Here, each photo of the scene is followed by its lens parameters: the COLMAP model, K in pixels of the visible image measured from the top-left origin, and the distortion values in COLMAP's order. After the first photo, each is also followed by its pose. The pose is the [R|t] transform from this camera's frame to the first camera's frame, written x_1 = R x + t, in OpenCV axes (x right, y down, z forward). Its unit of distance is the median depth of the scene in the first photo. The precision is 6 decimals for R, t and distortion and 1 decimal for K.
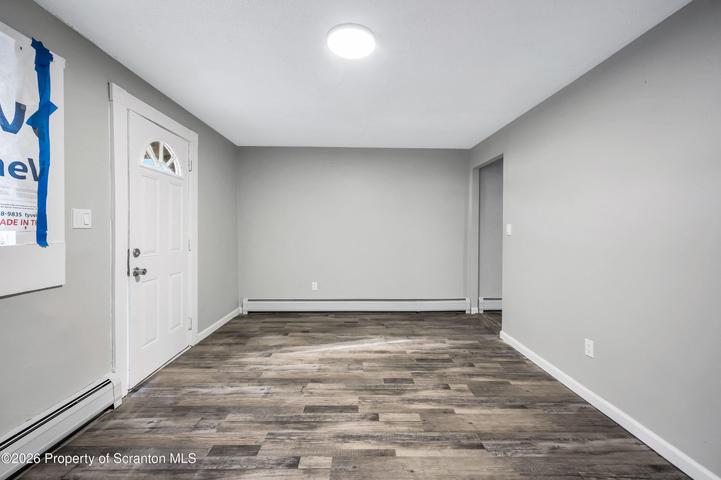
lens RADIAL K [[287.9, 0, 363.1], [0, 287.9, 236.0], [0, 0, 1]] dist [-0.000136, -0.000314]
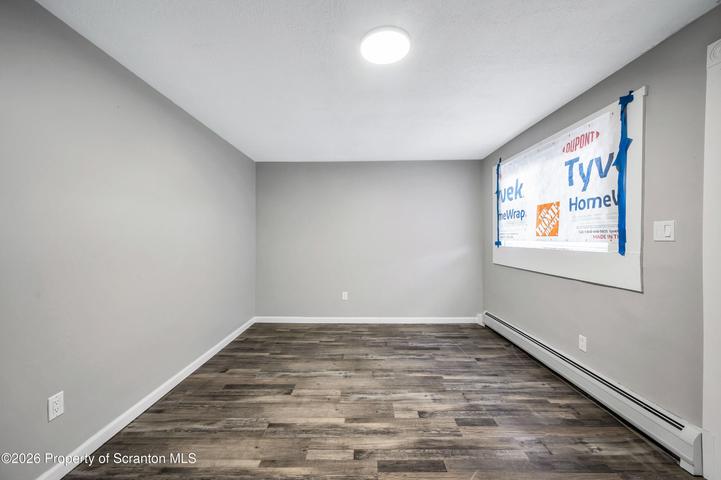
lens RADIAL K [[287.9, 0, 363.1], [0, 287.9, 236.0], [0, 0, 1]] dist [-0.000136, -0.000314]
pose [[-0.999883, -0.003498, 0.014896, 0.016643], [-0.003238, 0.999842, 0.017458, -0.062035], [-0.014955, 0.017408, -0.999737, 2.107707]]
